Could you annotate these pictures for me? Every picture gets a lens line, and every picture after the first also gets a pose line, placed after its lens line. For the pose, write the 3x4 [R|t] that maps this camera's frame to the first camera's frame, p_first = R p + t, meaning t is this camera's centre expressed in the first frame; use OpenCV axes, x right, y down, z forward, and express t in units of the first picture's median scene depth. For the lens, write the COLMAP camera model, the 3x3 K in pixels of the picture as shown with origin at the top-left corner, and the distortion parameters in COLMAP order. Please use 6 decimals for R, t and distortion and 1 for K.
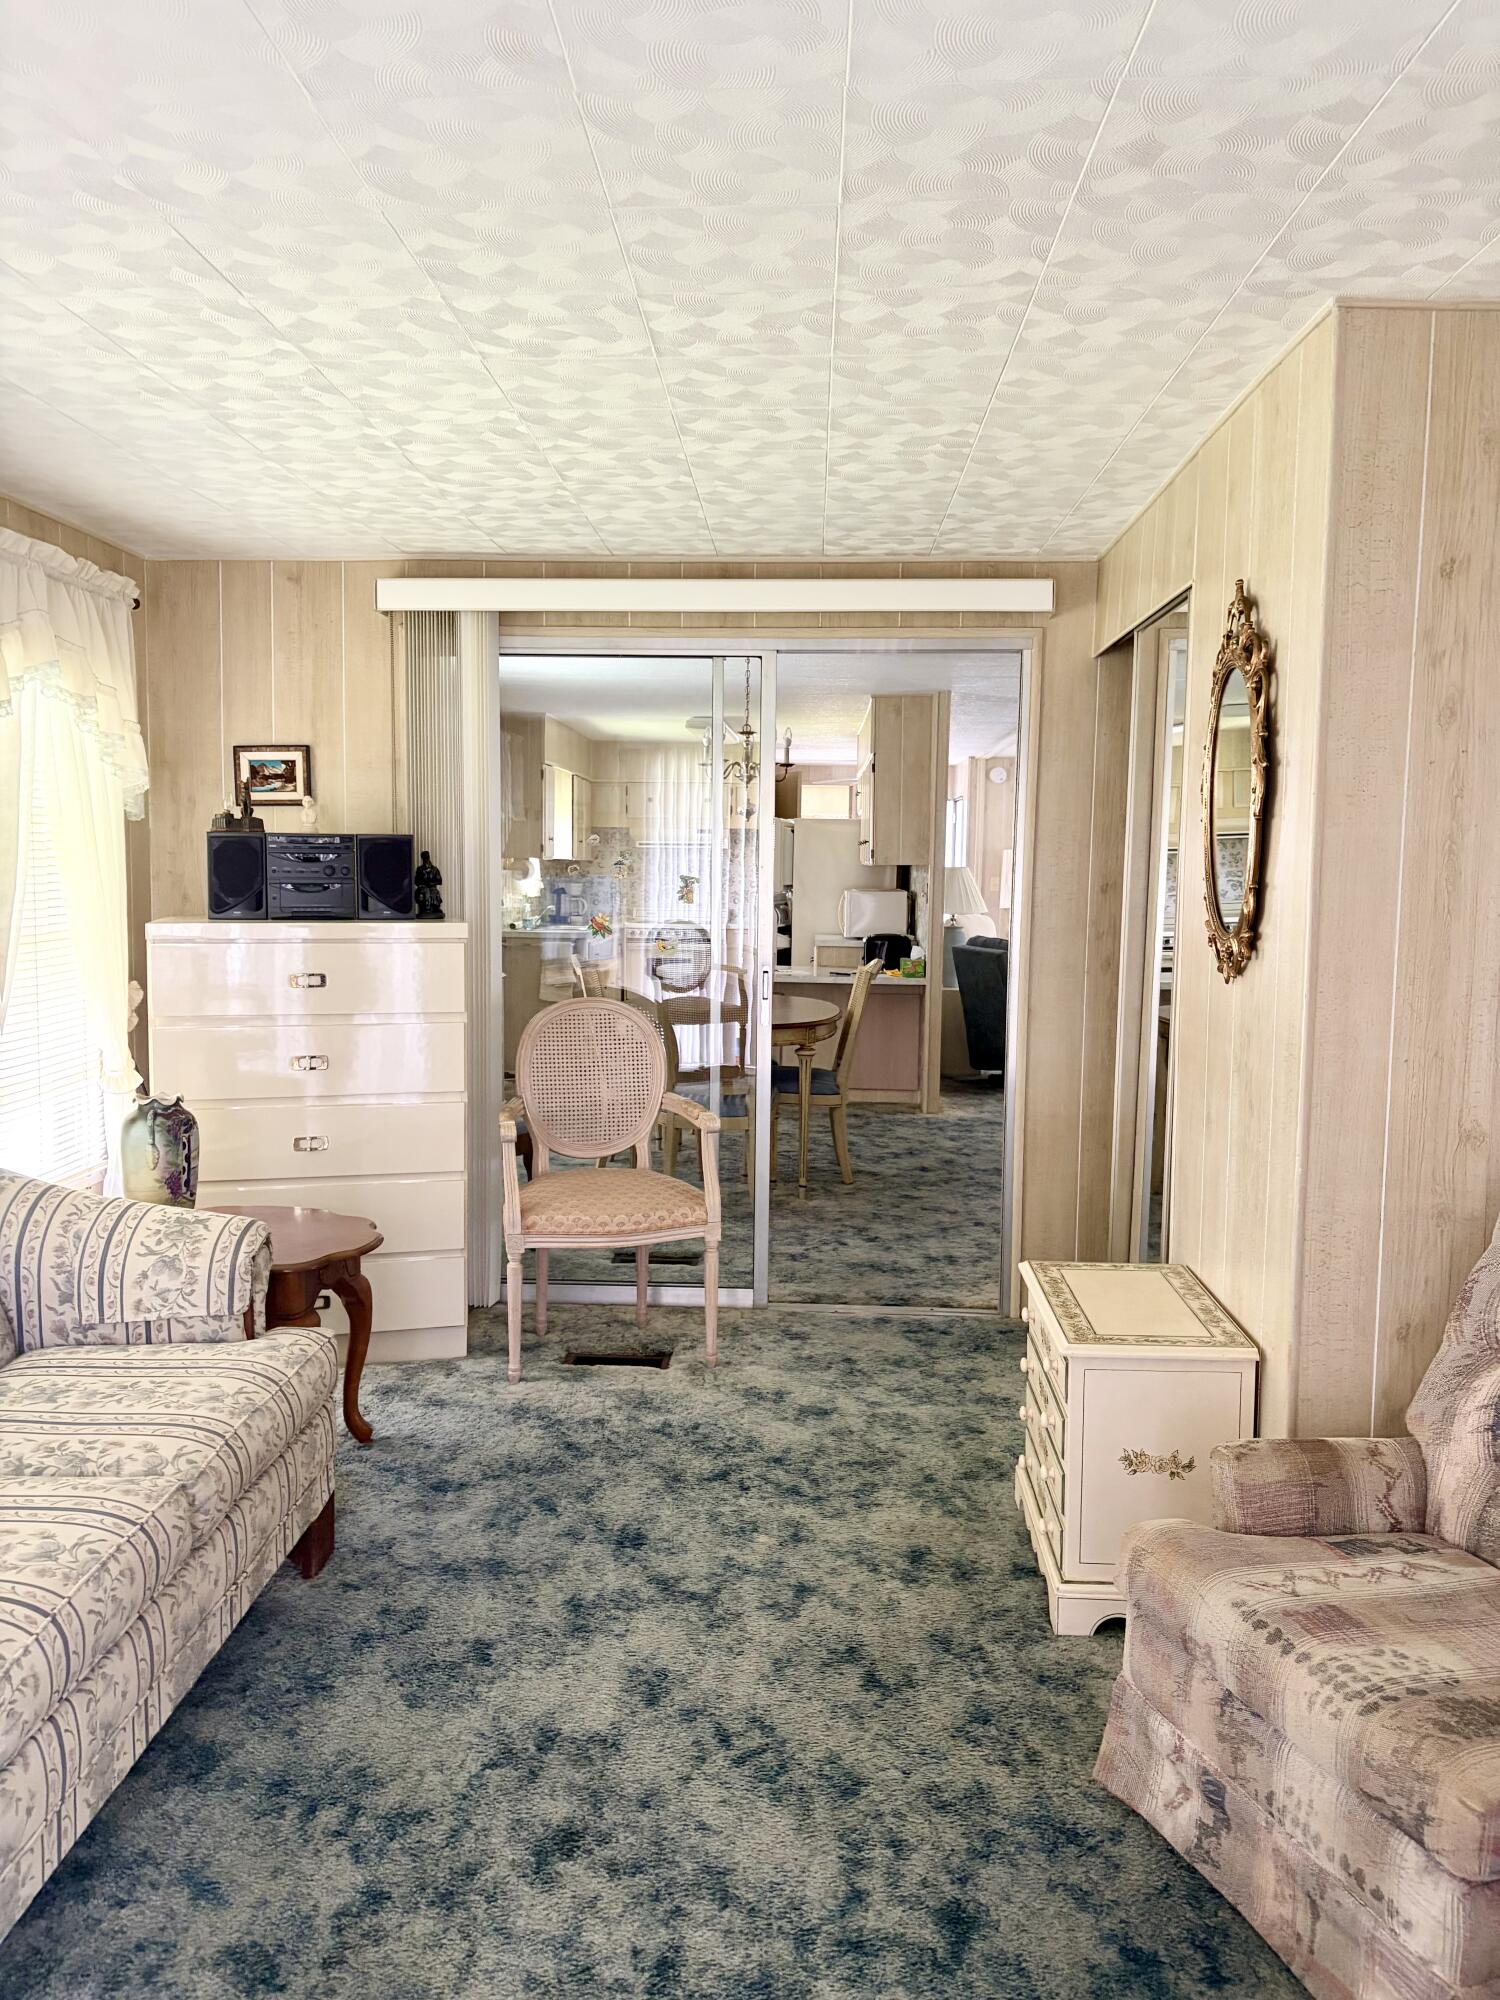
lens RADIAL K [[1483.4, 0, 749.4], [0, 1483.4, 968.9], [0, 0, 1]] dist [0.040479, -0.003098]
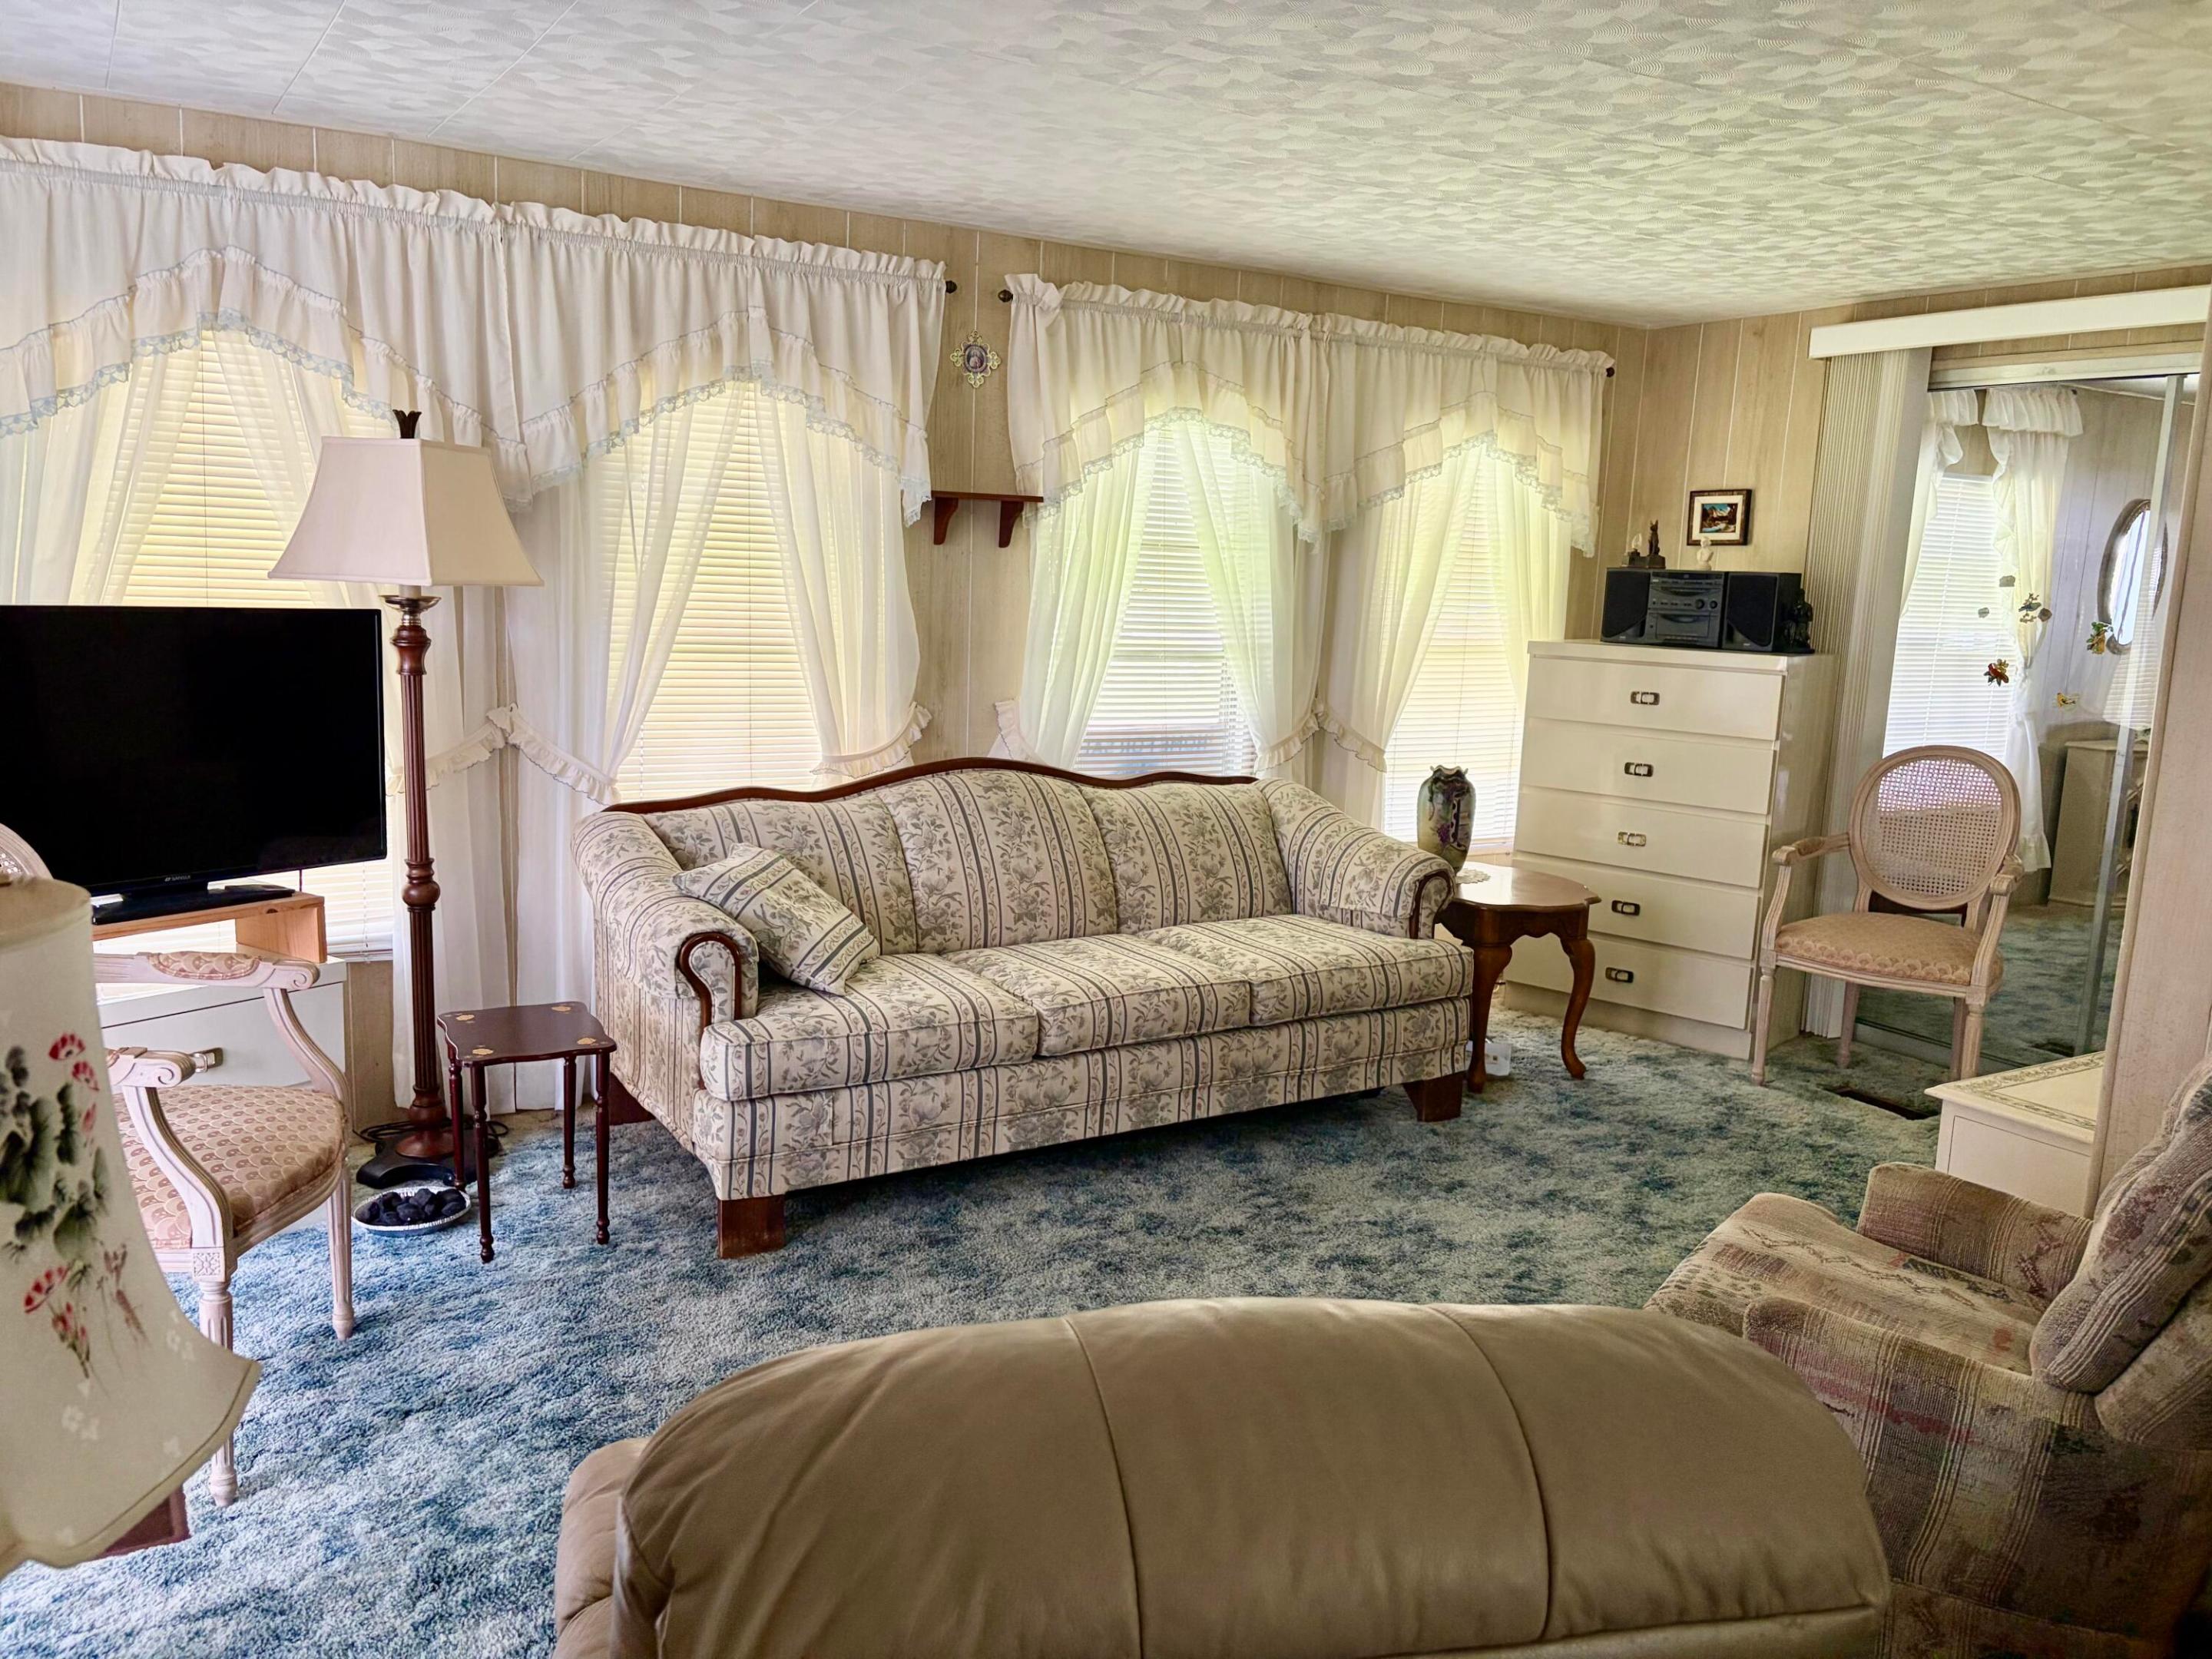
lens RADIAL K [[1654.0, 0, 1200.1], [0, 1654.0, 830.4], [0, 0, 1]] dist [0.002322, -0.002878]
pose [[0.608781, 0.140961, -0.780715, 0.530976], [-0.093468, 0.989978, 0.105860, 0.005844], [0.787813, 0.008526, 0.615855, -0.058996]]
